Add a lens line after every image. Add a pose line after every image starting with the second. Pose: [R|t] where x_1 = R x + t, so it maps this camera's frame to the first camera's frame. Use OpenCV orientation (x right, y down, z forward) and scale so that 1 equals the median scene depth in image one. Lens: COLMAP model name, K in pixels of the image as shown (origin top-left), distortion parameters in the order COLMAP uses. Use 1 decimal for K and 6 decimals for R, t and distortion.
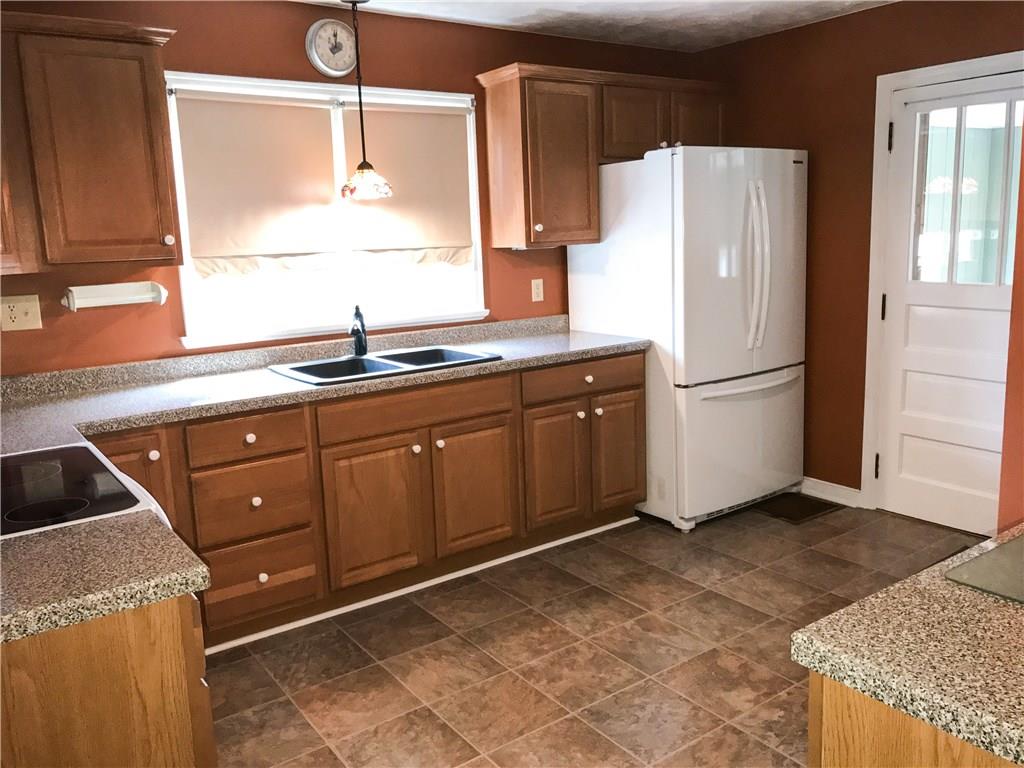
lens RADIAL K [[845.1, 0, 516.2], [0, 845.1, 376.5], [0, 0, 1]] dist [0.037084, -0.040482]
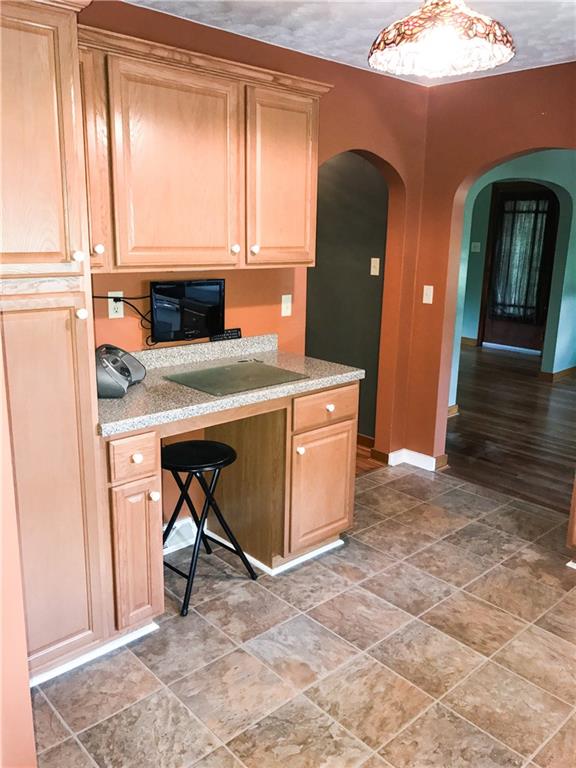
lens RADIAL K [[633.8, 0, 284.9], [0, 633.8, 381.5], [0, 0, 1]] dist [0.037084, -0.040482]
pose [[-0.993578, 0.039506, -0.106031, 0.364936], [-0.008167, 0.909588, 0.415430, -0.276363], [0.112857, 0.413628, -0.903424, 1.298209]]
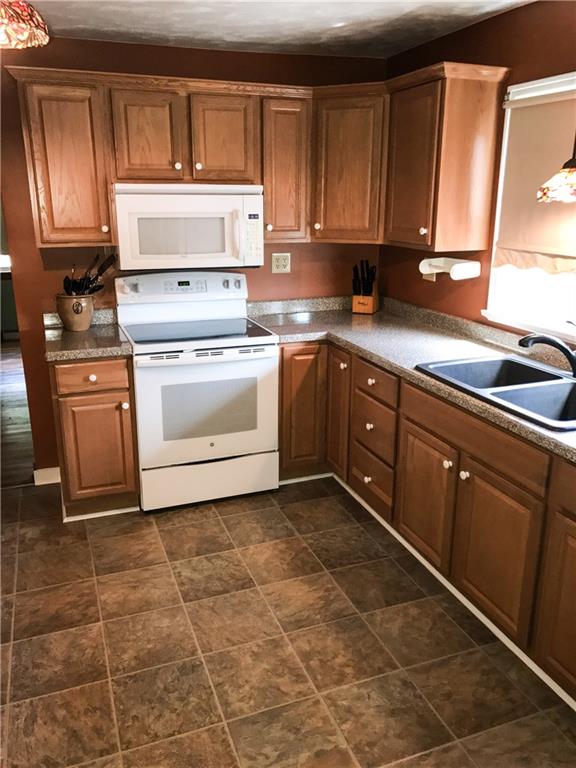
lens RADIAL K [[633.8, 0, 291.8], [0, 633.8, 387.7], [0, 0, 1]] dist [0.037084, -0.040482]
pose [[-0.255805, 0.315355, -0.913846, 0.659904], [-0.166632, 0.916766, 0.363006, -0.268637], [0.952259, 0.245135, -0.181965, 1.064286]]
